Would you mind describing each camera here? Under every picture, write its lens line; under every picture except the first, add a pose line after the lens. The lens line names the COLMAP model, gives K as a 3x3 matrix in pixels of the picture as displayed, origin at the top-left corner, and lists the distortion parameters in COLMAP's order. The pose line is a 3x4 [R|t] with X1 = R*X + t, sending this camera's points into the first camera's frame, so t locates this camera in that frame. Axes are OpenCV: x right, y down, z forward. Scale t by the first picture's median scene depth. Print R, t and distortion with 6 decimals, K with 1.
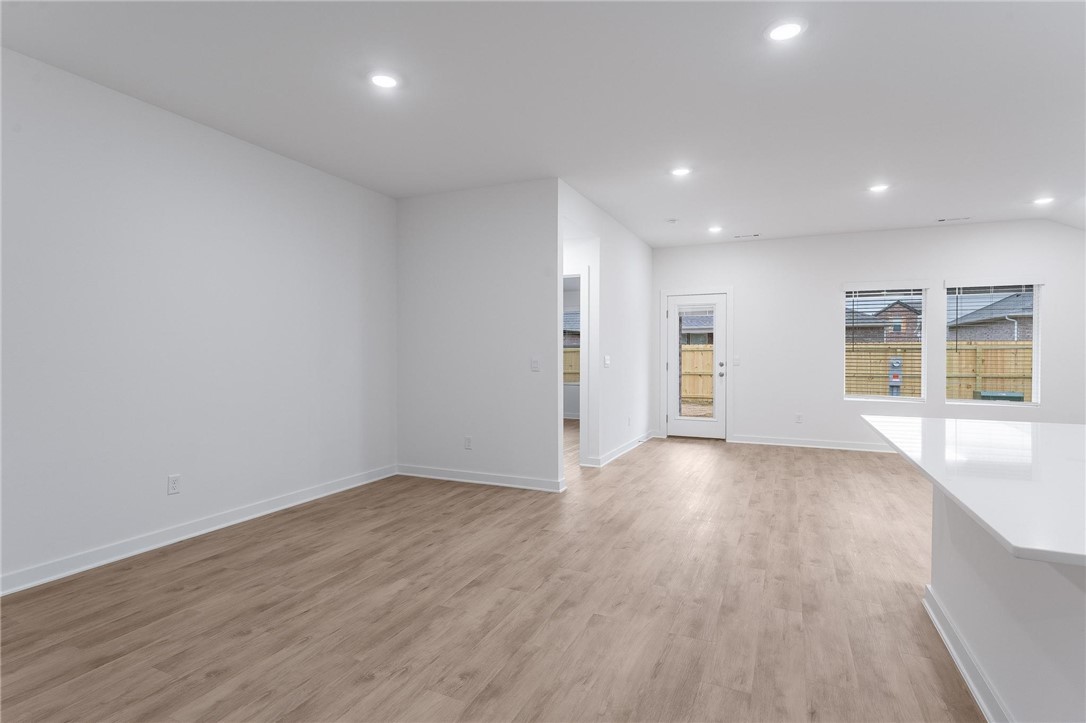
lens RADIAL K [[546.3, 0, 542.1], [0, 546.3, 356.9], [0, 0, 1]] dist [-0.001364, -0.000559]
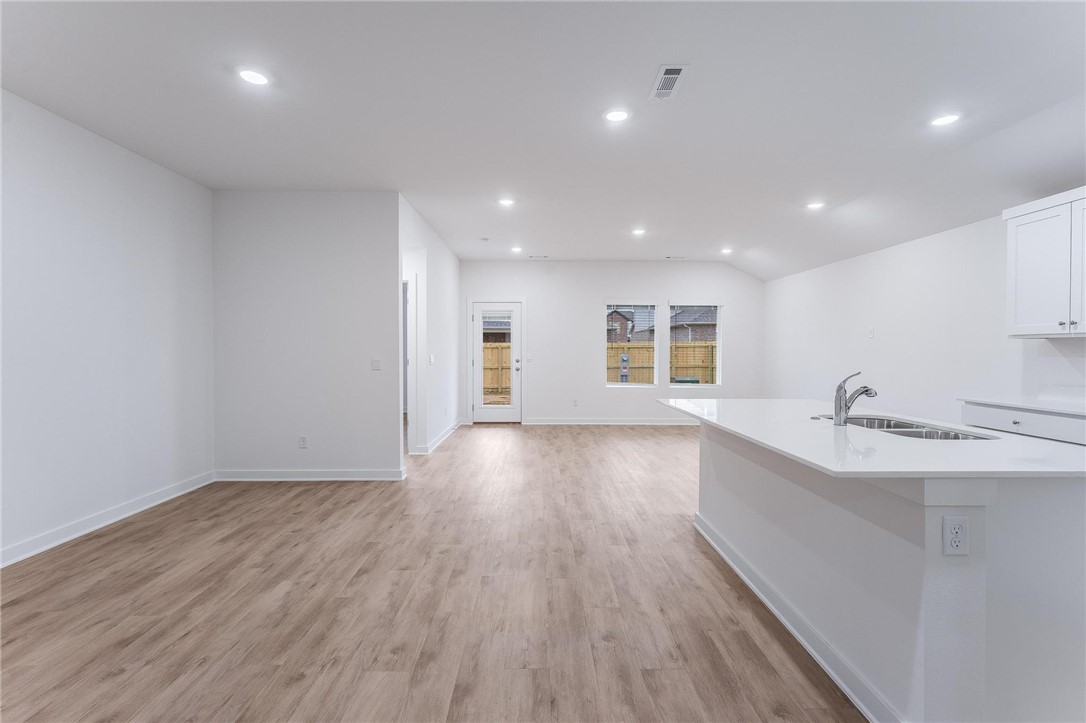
lens RADIAL K [[487.4, 0, 543.6], [0, 487.4, 358.5], [0, 0, 1]] dist [-0.000843, 0.000236]
pose [[0.905526, -0.007312, 0.424229, -0.132944], [0.002102, 0.999917, 0.012750, -0.009180], [-0.424287, -0.010654, 0.905465, -0.006390]]
